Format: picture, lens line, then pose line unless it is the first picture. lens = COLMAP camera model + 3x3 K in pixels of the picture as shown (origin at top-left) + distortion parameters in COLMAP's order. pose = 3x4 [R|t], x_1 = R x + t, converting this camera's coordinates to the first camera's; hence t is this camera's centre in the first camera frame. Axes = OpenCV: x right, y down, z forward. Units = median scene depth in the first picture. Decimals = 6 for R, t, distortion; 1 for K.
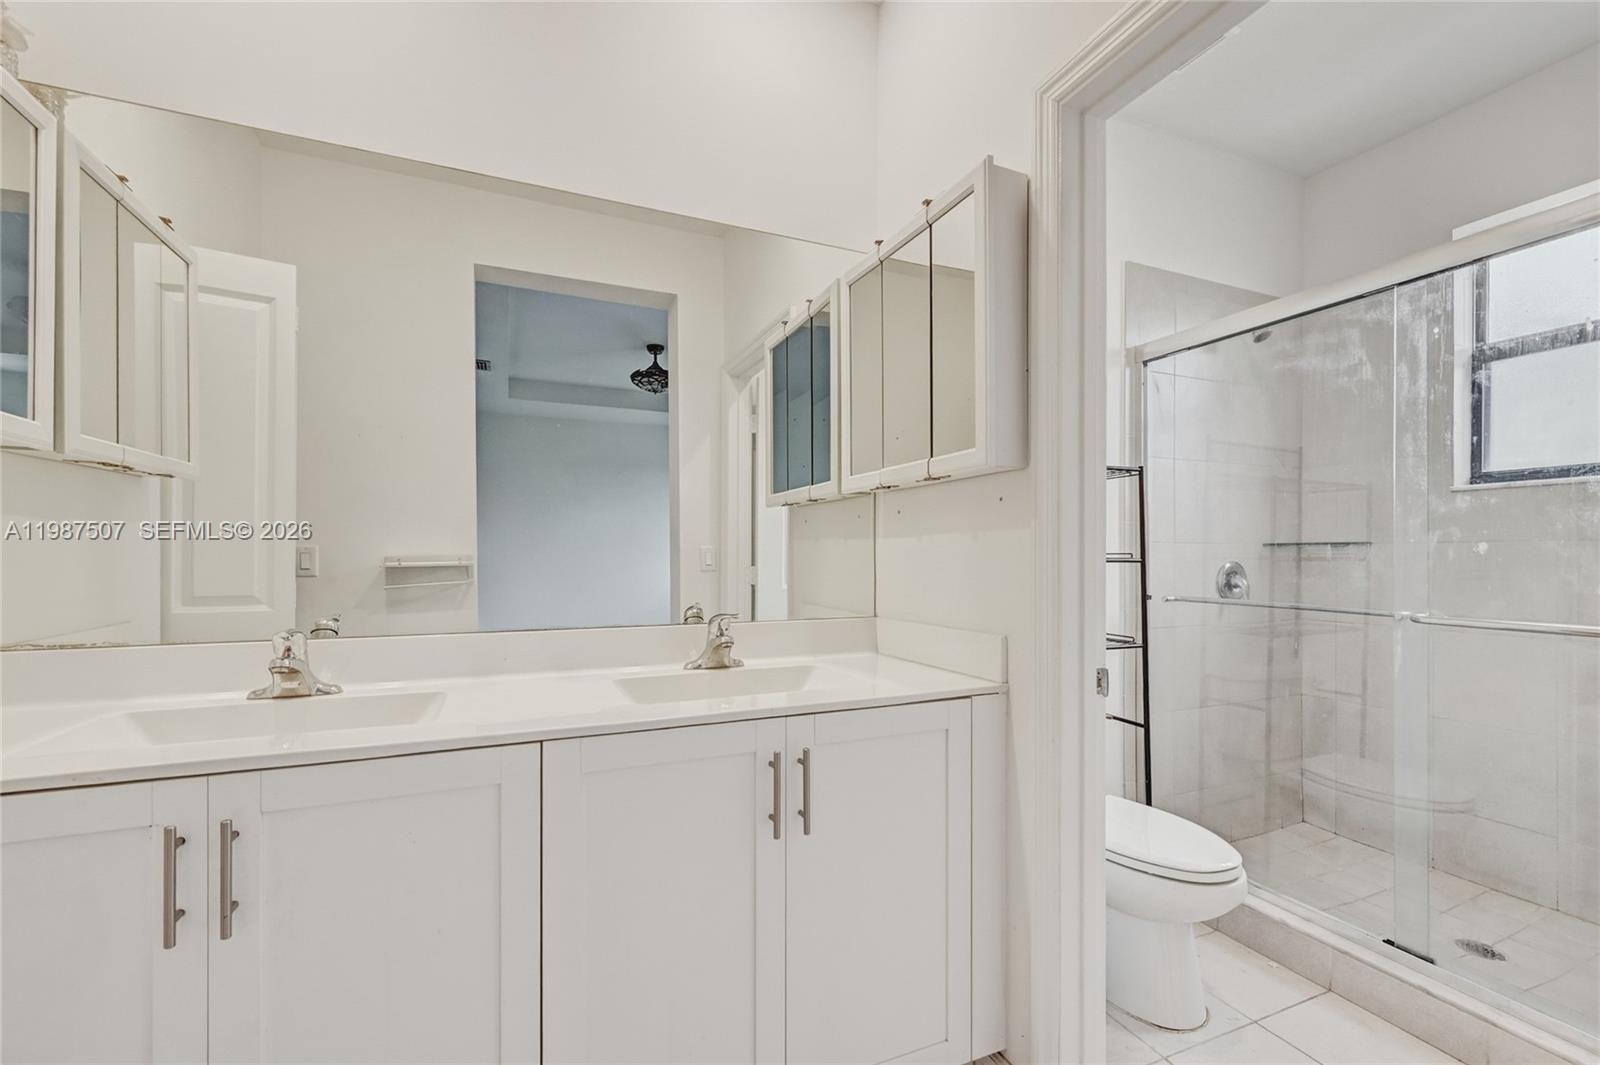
lens RADIAL K [[657.2, 0, 822.9], [0, 657.2, 561.7], [0, 0, 1]] dist [-0.002079, 0.001726]
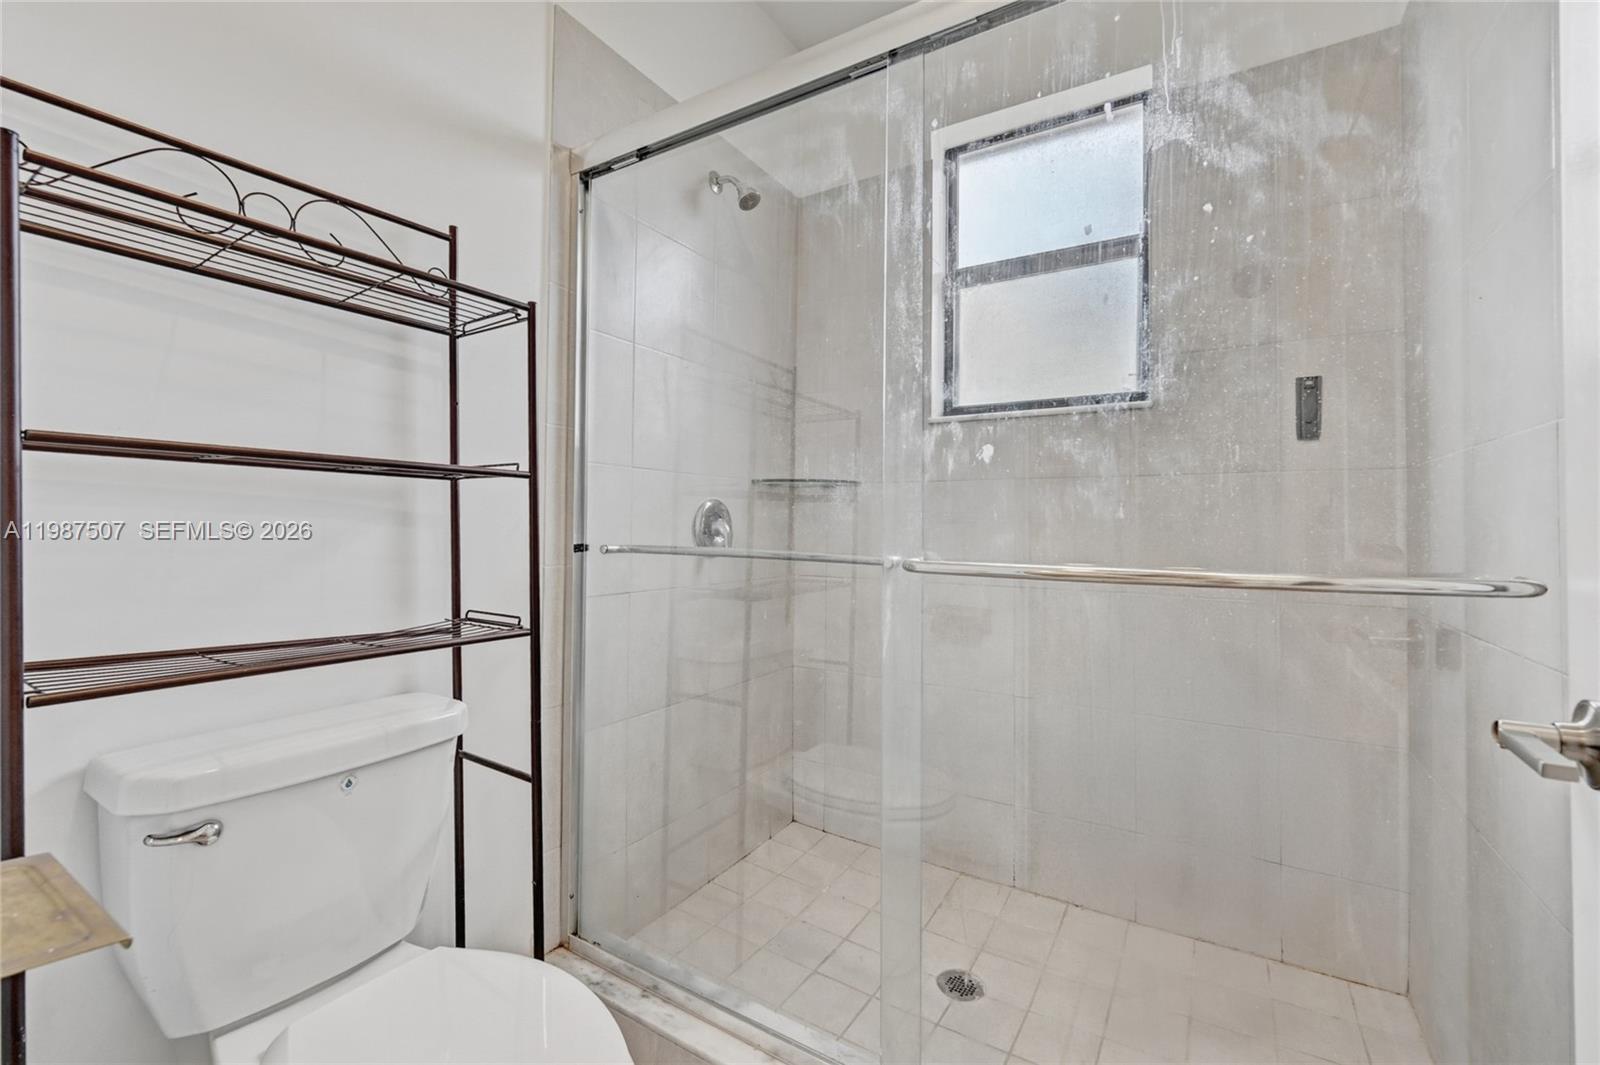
lens RADIAL K [[657.2, 0, 798.7], [0, 657.2, 527.6], [0, 0, 1]] dist [-0.002079, 0.001726]
pose [[0.825916, 0.007249, 0.563747, 0.316641], [-0.007177, 0.999971, -0.002344, 0.036155], [-0.563748, -0.002110, 0.825944, 0.371547]]
